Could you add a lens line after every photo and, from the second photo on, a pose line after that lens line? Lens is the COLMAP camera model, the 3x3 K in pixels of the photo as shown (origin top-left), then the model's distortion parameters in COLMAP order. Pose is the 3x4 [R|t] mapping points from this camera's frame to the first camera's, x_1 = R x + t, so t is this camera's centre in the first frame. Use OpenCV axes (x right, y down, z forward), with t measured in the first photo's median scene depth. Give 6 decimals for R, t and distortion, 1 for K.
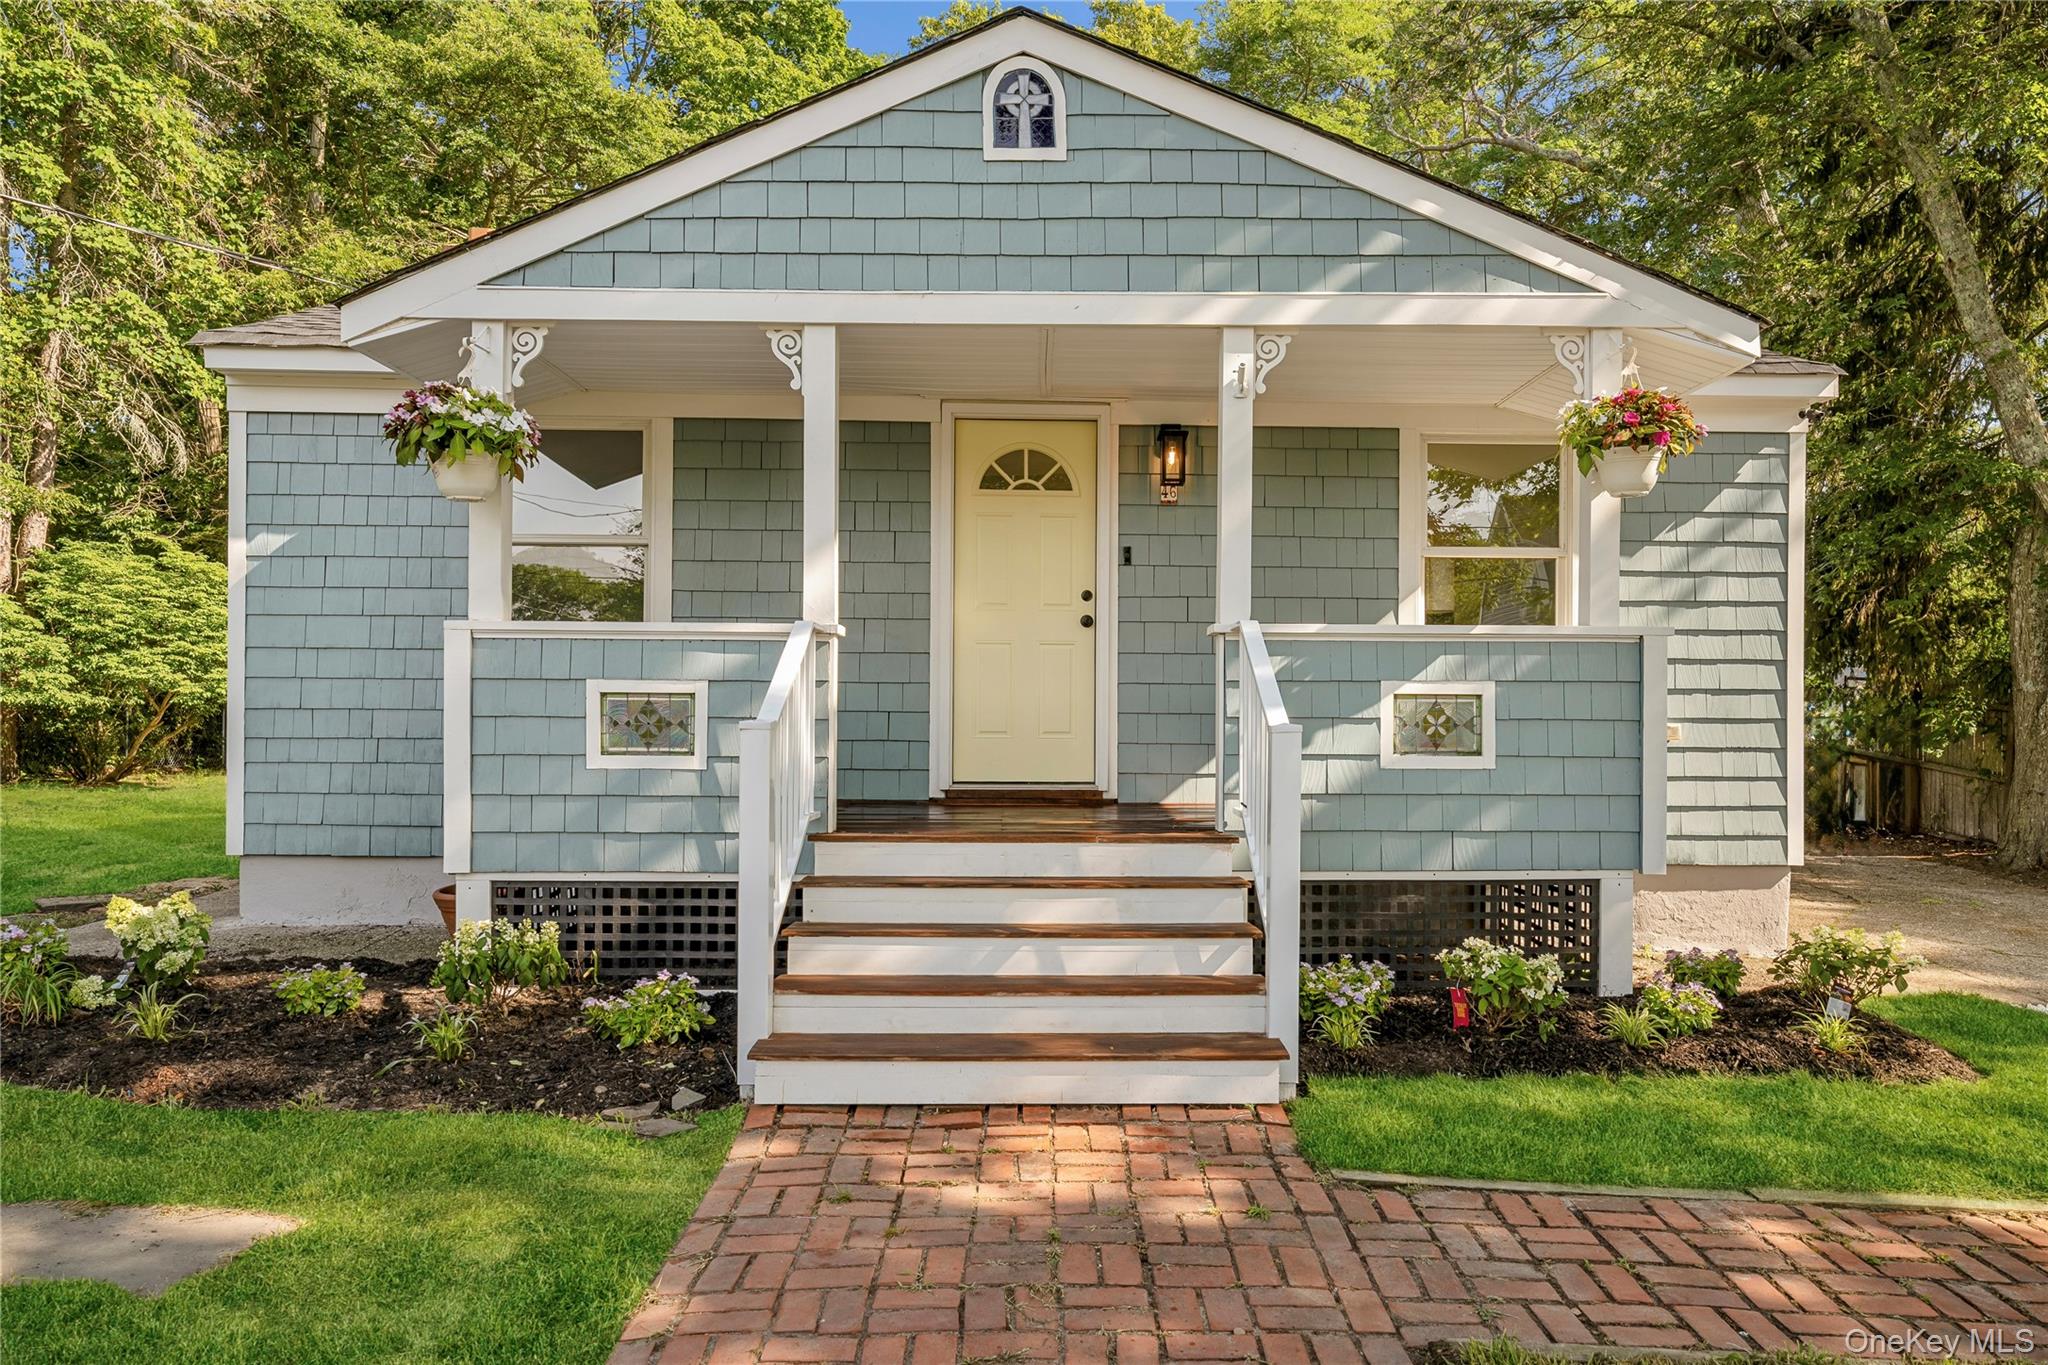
lens RADIAL K [[1410.8, 0, 1028.1], [0, 1410.8, 686.1], [0, 0, 1]] dist [0.026401, 0.000620]
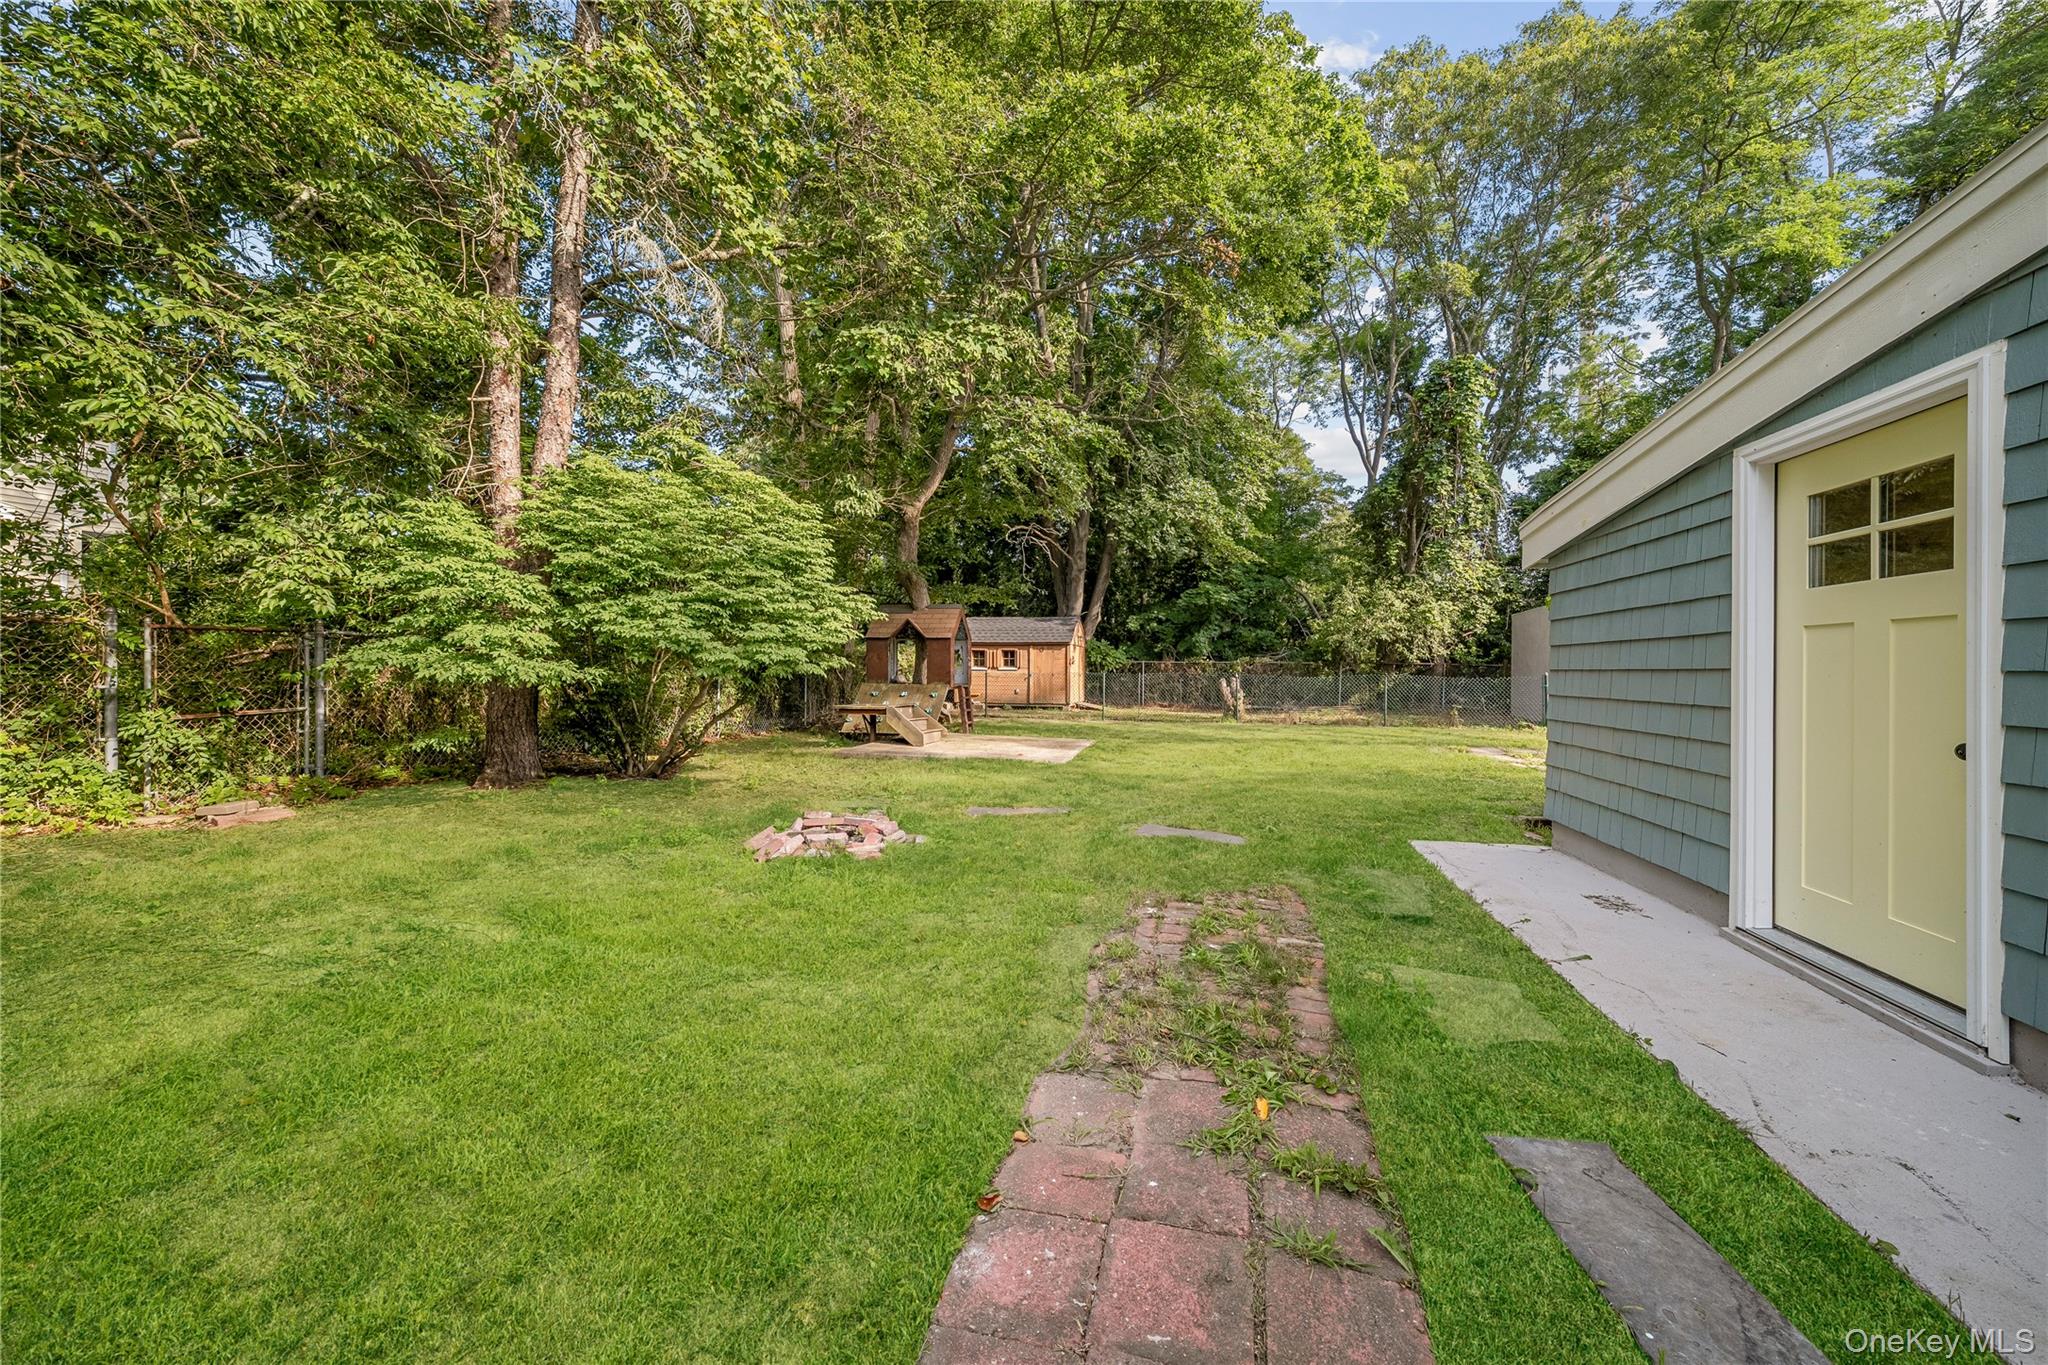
lens RADIAL K [[705.1, 0, 1026.6], [0, 705.1, 675.0], [0, 0, 1]] dist [-0.002057, 0.000260]
pose [[0.972849, -0.003399, -0.231417, -0.389726], [0.007180, 0.999854, 0.015498, 0.006919], [0.231330, -0.016739, 0.972731, 0.736143]]
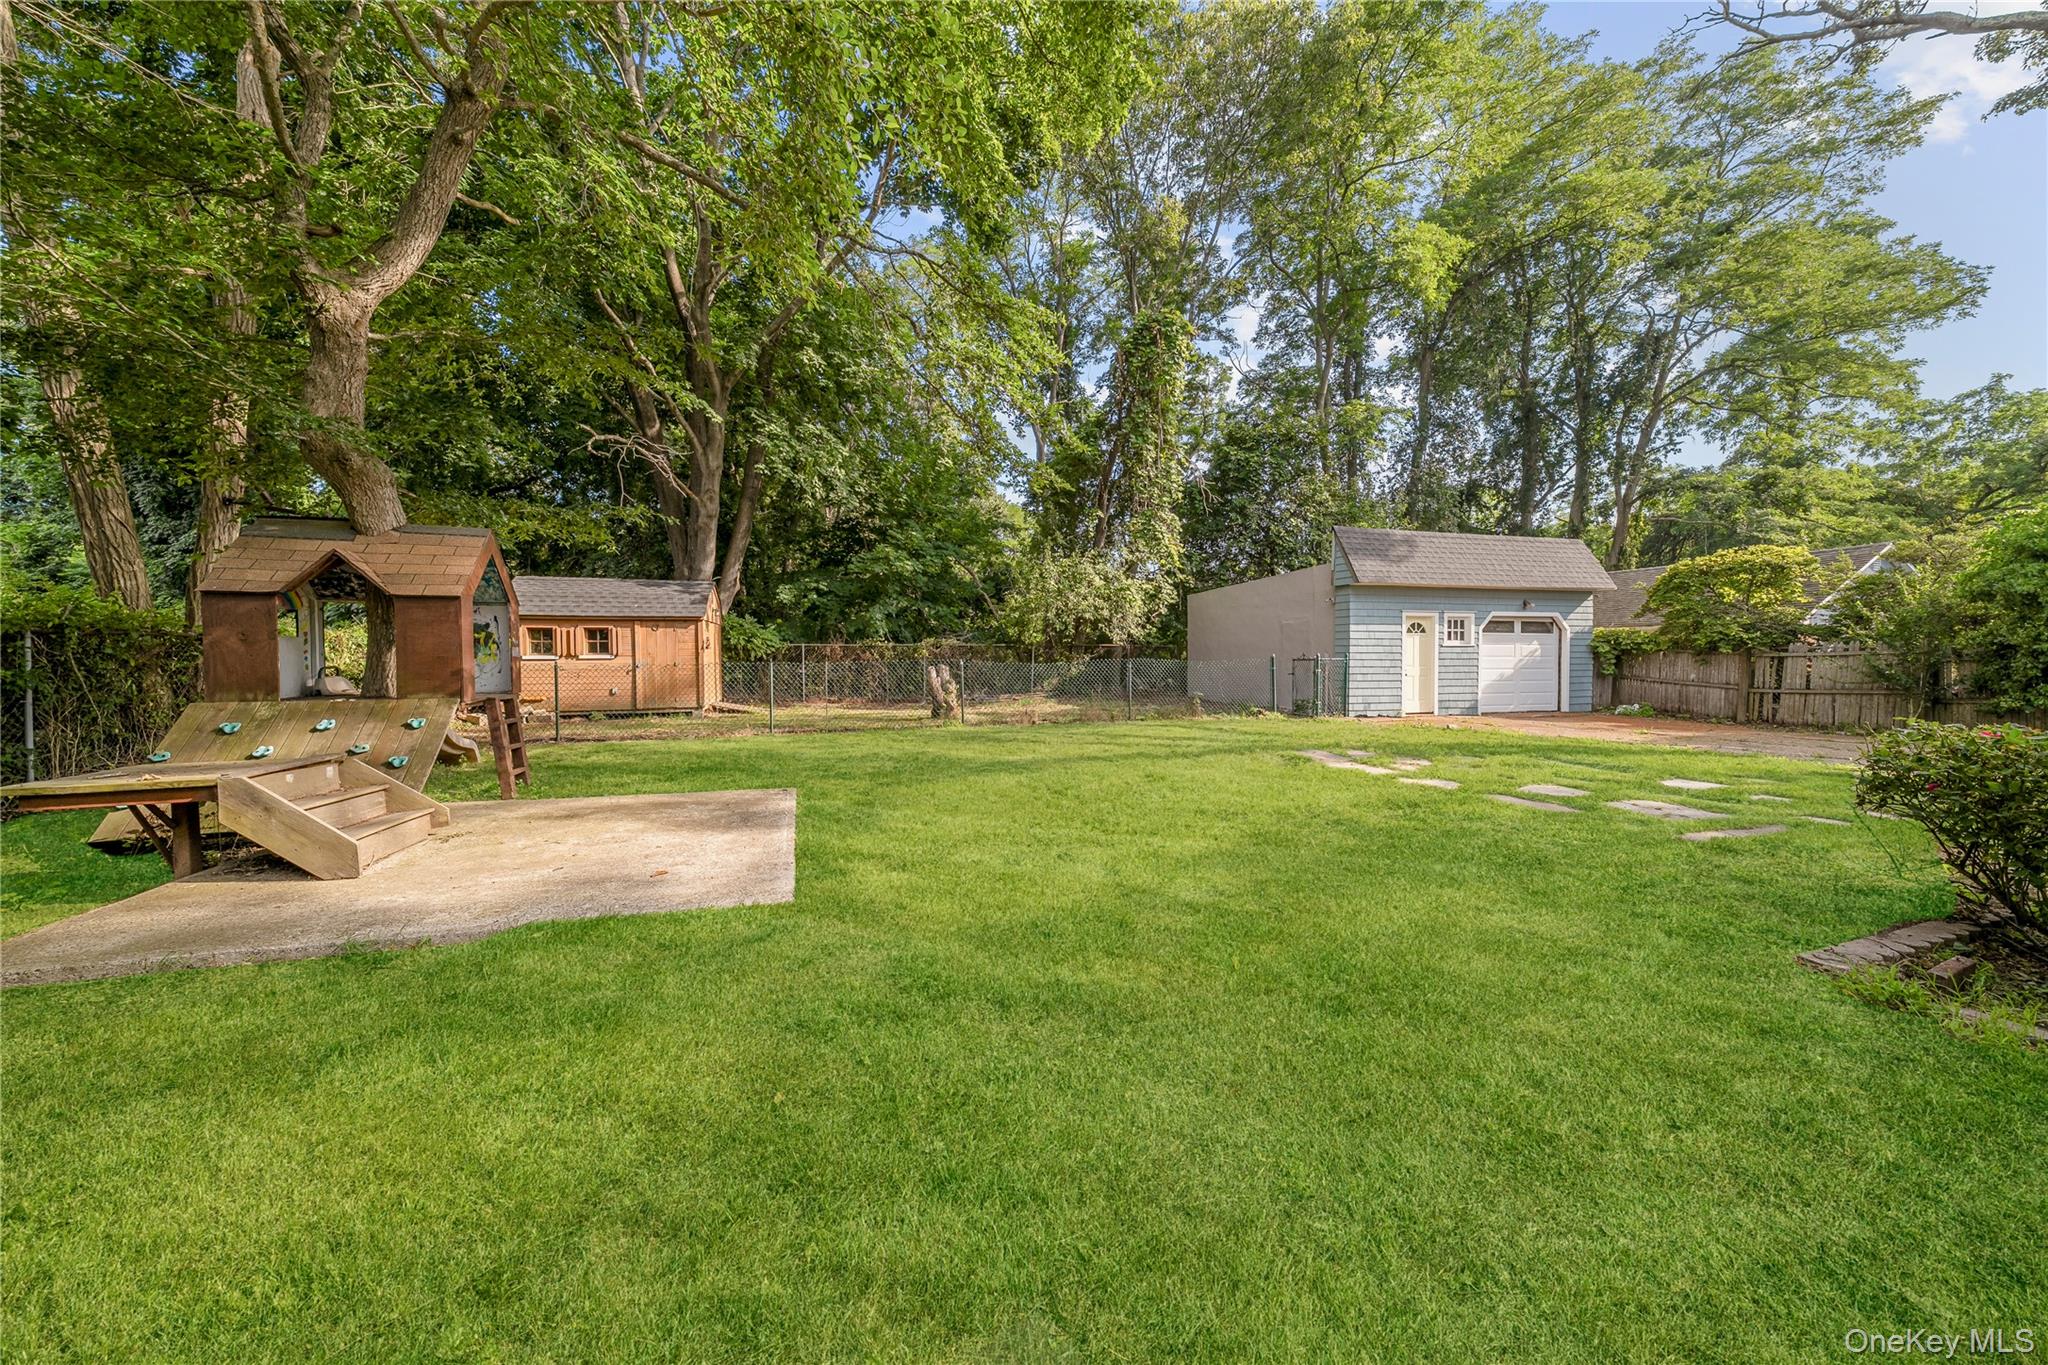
lens RADIAL K [[705.1, 0, 1033.8], [0, 705.1, 667.1], [0, 0, 1]] dist [-0.002057, 0.000260]
pose [[0.953570, -0.023058, 0.300288, -0.479041], [0.012709, 0.999257, 0.036373, 0.003575], [-0.300904, -0.030868, 0.953155, 1.036412]]
